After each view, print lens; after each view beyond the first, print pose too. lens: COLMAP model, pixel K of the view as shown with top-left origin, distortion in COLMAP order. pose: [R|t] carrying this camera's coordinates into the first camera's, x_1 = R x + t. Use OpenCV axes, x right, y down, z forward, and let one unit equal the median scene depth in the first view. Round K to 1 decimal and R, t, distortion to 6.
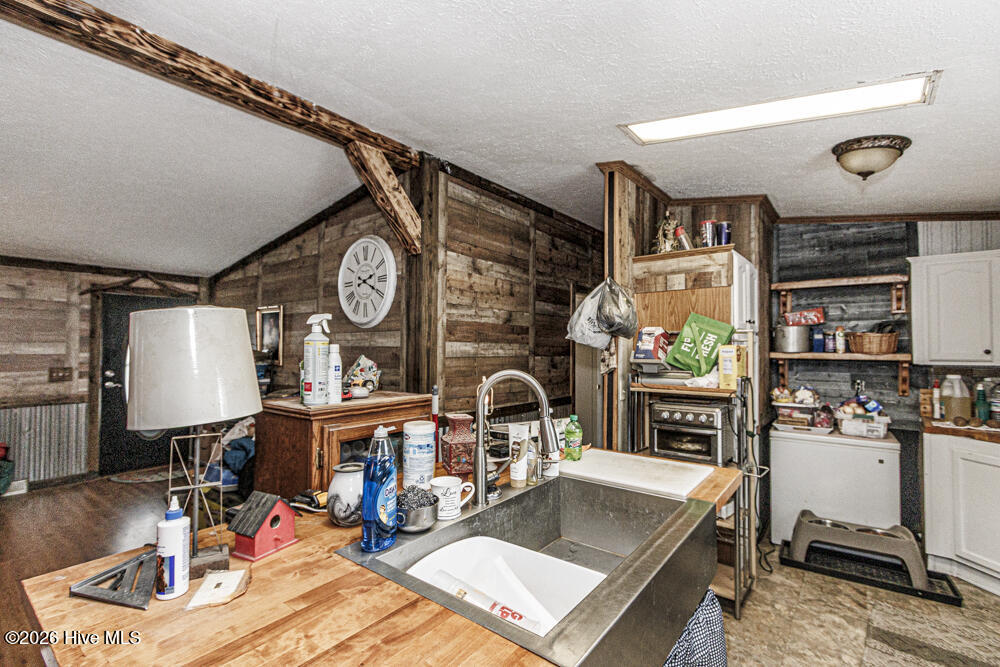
lens RADIAL K [[454.8, 0, 492.4], [0, 454.8, 336.0], [0, 0, 1]] dist [0.005367, -0.001645]
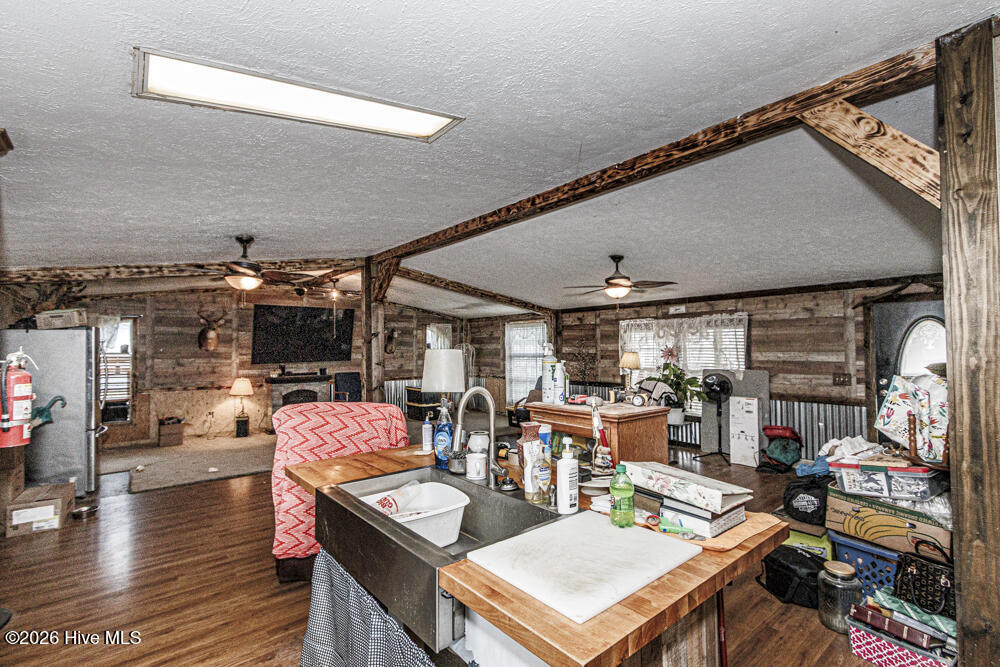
lens RADIAL K [[454.8, 0, 492.4], [0, 454.8, 336.0], [0, 0, 1]] dist [0.005367, -0.001645]
pose [[-0.212225, -0.031364, -0.976717, 0.527143], [0.028149, 0.998874, -0.038191, -0.008794], [0.976815, -0.035598, -0.211103, 0.526449]]
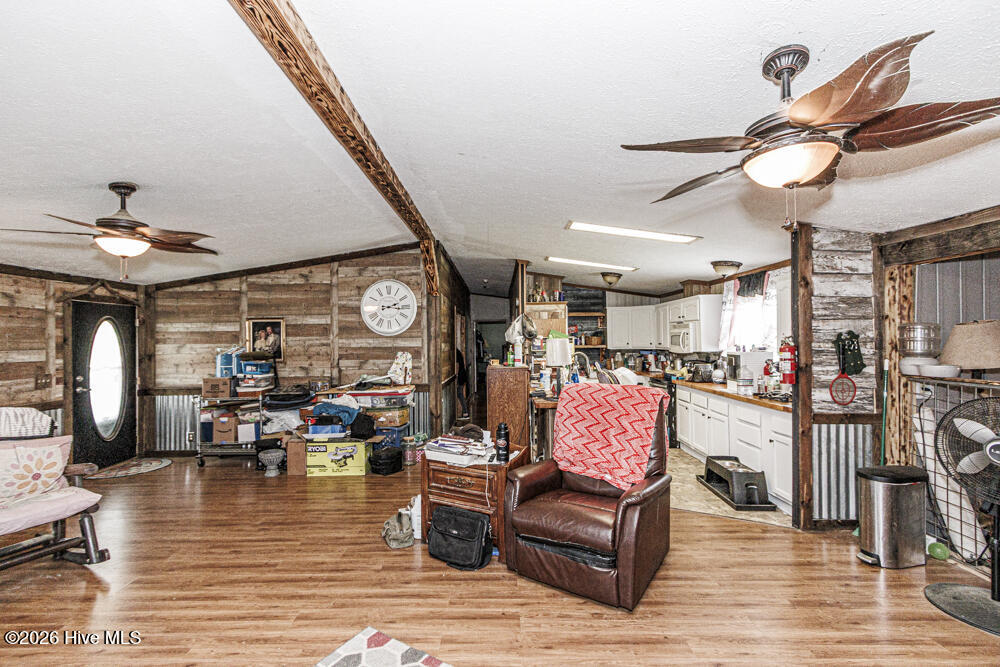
lens RADIAL K [[454.8, 0, 492.4], [0, 454.8, 336.0], [0, 0, 1]] dist [0.005367, -0.001645]
pose [[0.788044, -0.007163, 0.615577, -1.085397], [0.000404, 0.999938, 0.011118, -0.037316], [-0.615618, -0.008513, 0.787998, -0.571806]]
